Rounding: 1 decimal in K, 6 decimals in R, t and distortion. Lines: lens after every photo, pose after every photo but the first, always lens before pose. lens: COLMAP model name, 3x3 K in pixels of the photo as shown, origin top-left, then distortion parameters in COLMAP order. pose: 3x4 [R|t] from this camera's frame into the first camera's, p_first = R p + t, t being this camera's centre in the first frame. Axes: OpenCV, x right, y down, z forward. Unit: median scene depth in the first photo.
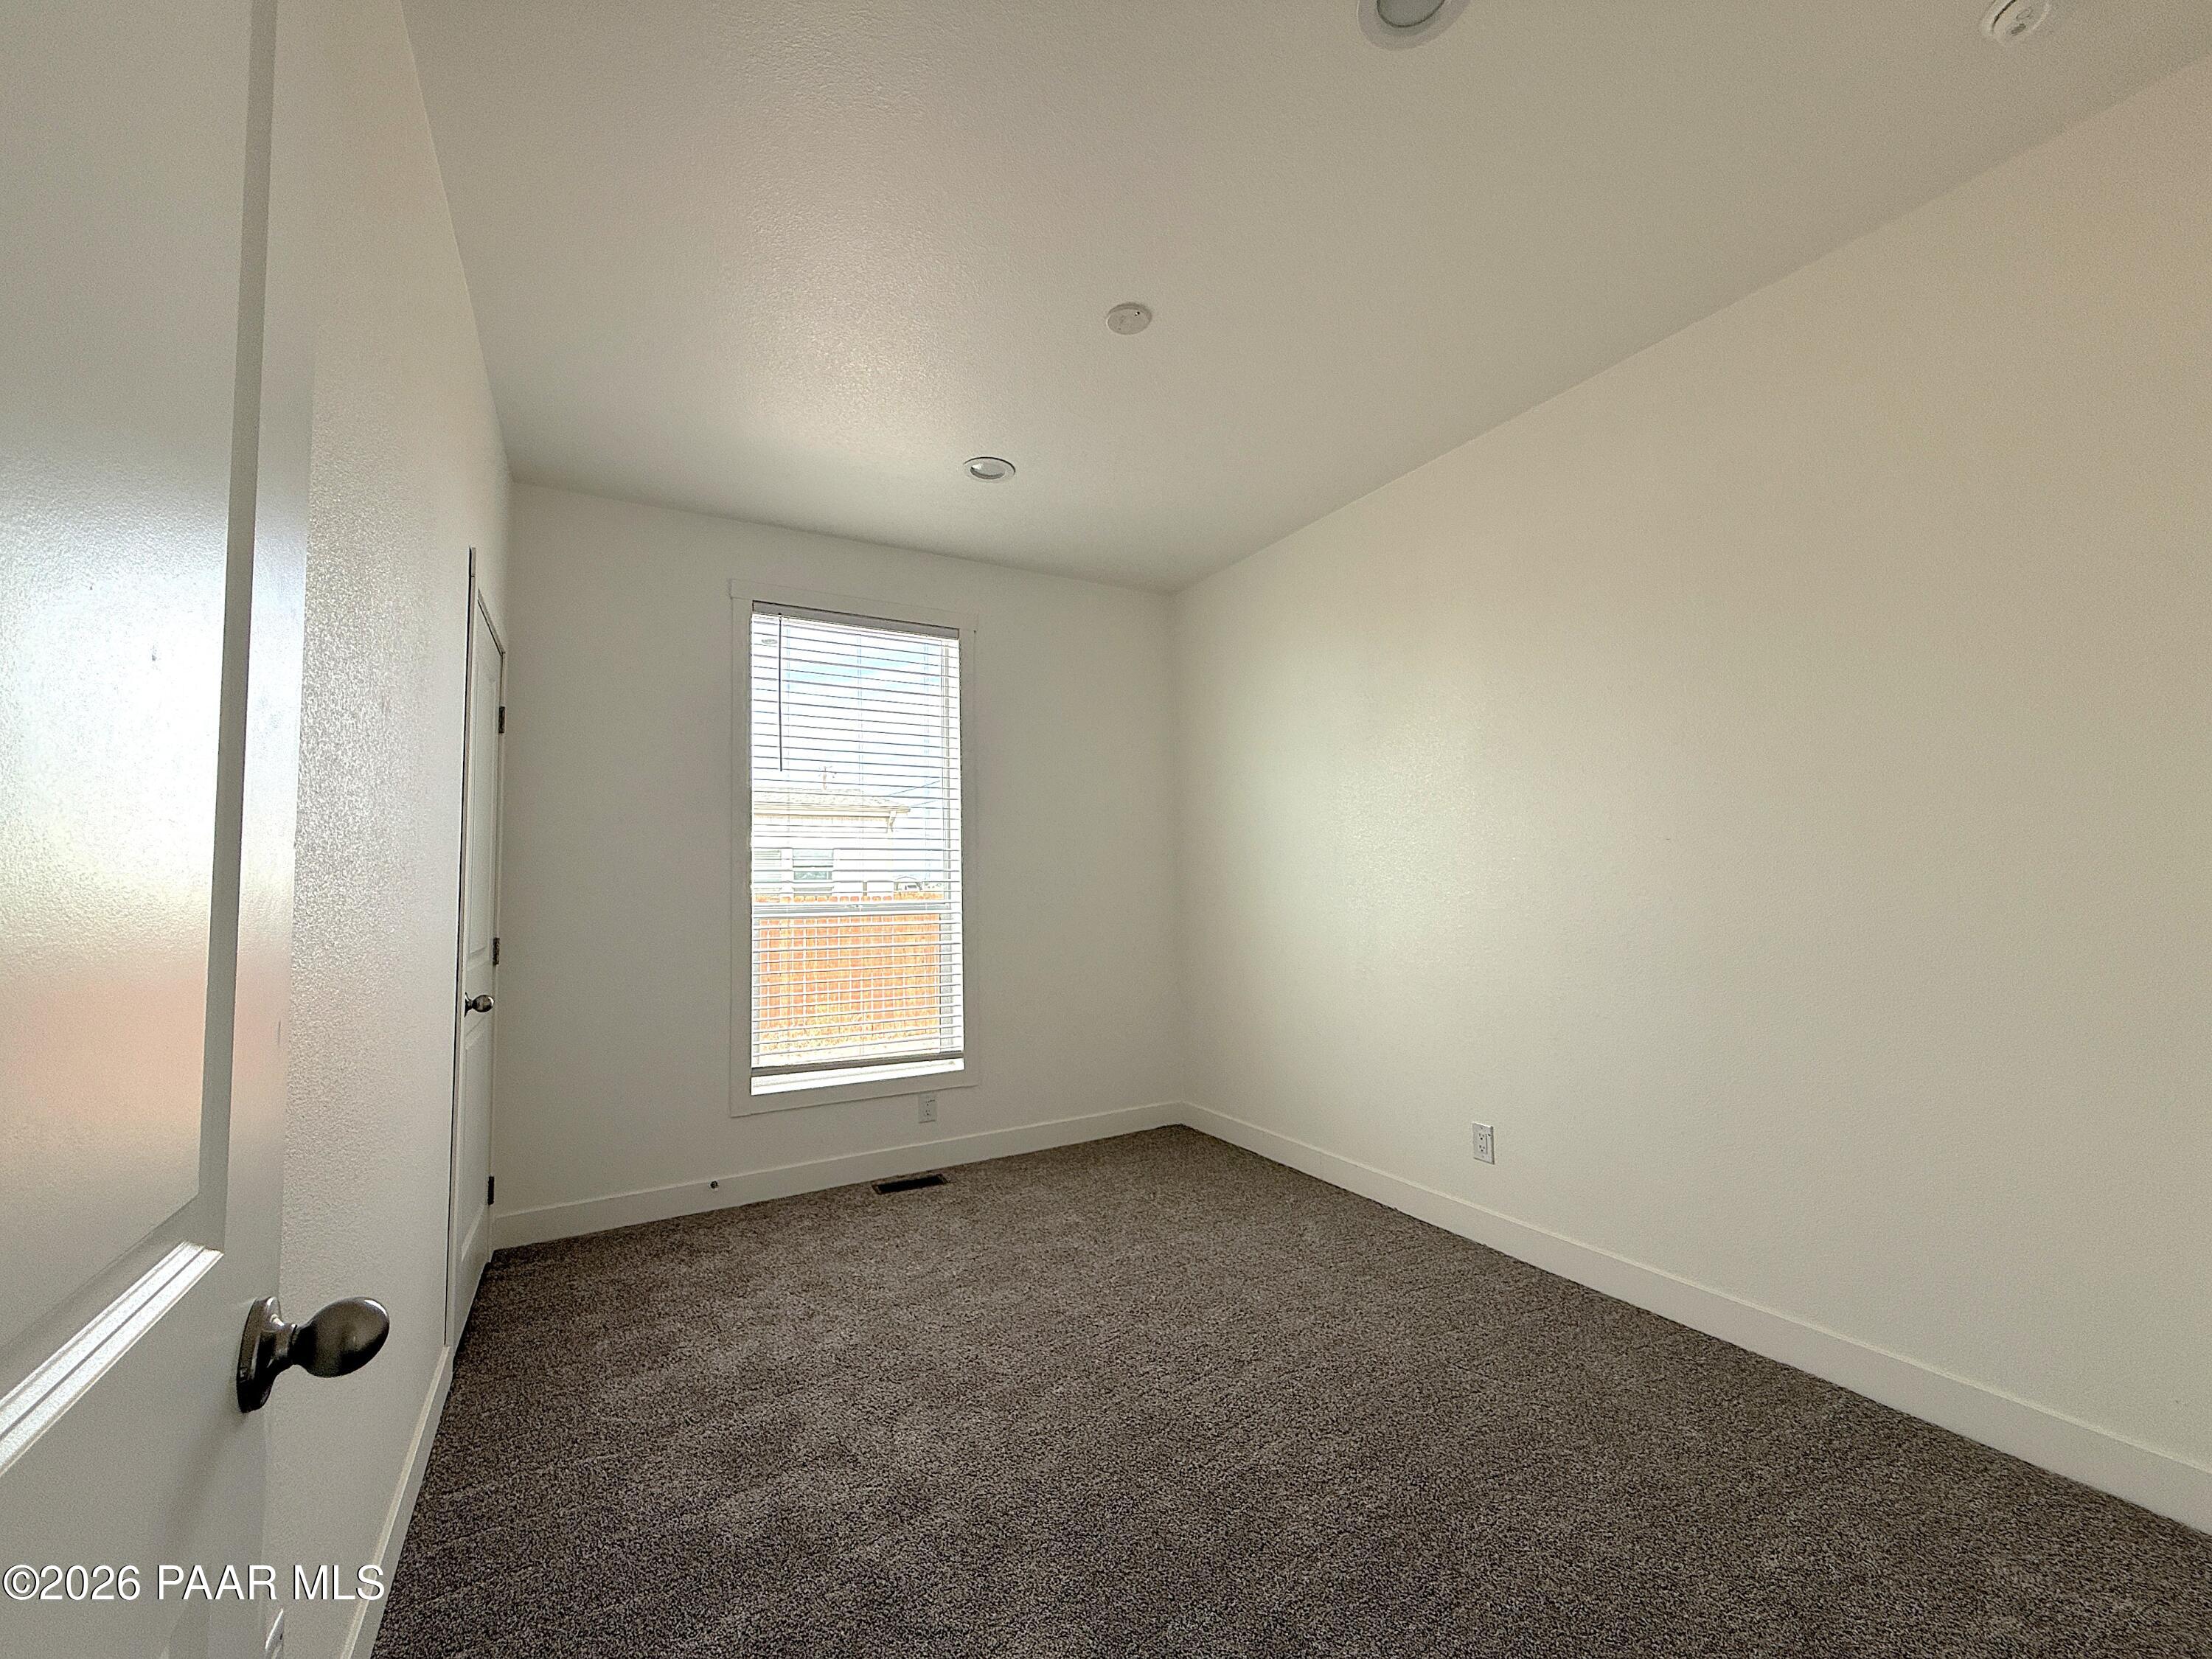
lens RADIAL K [[882.0, 0, 1101.6], [0, 882.0, 835.3], [0, 0, 1]] dist [0.000187, -0.000398]
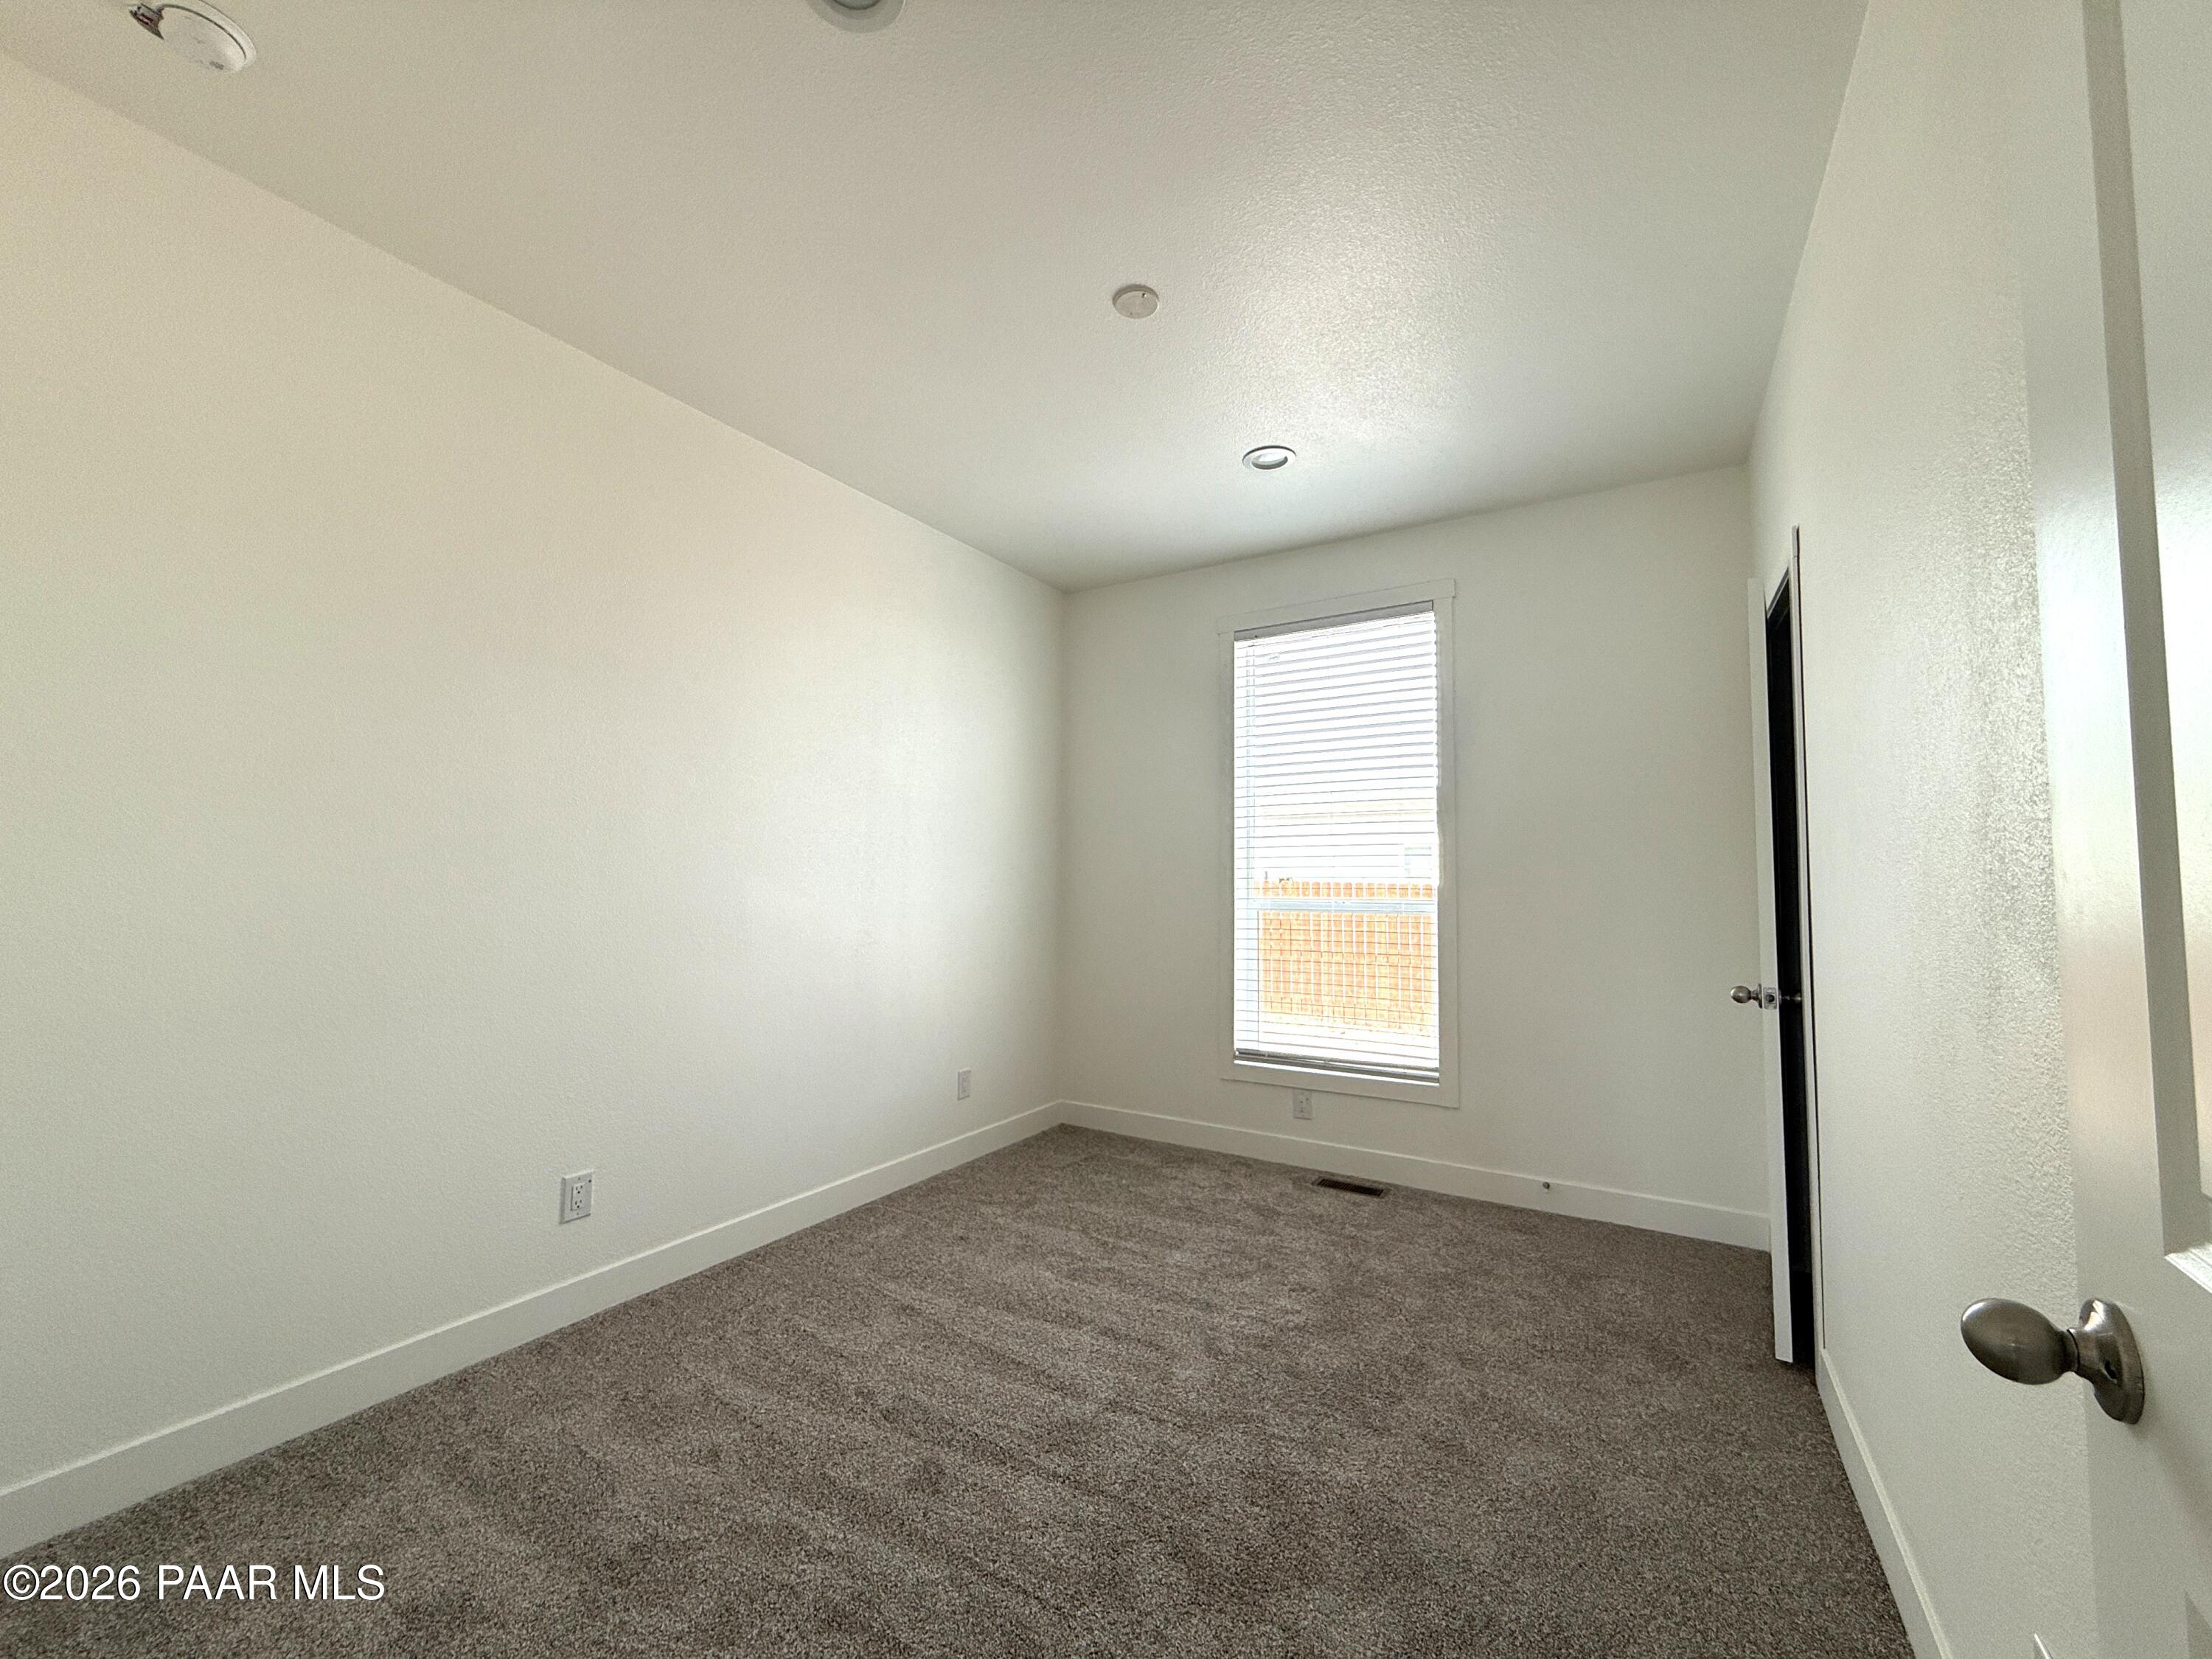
lens RADIAL K [[882.0, 0, 1104.2], [0, 882.0, 820.5], [0, 0, 1]] dist [0.000187, -0.000398]
pose [[0.459905, -0.039620, -0.887084, 0.514731], [0.035136, 0.999034, -0.026404, 0.004663], [0.887272, -0.019026, 0.460853, 0.297849]]
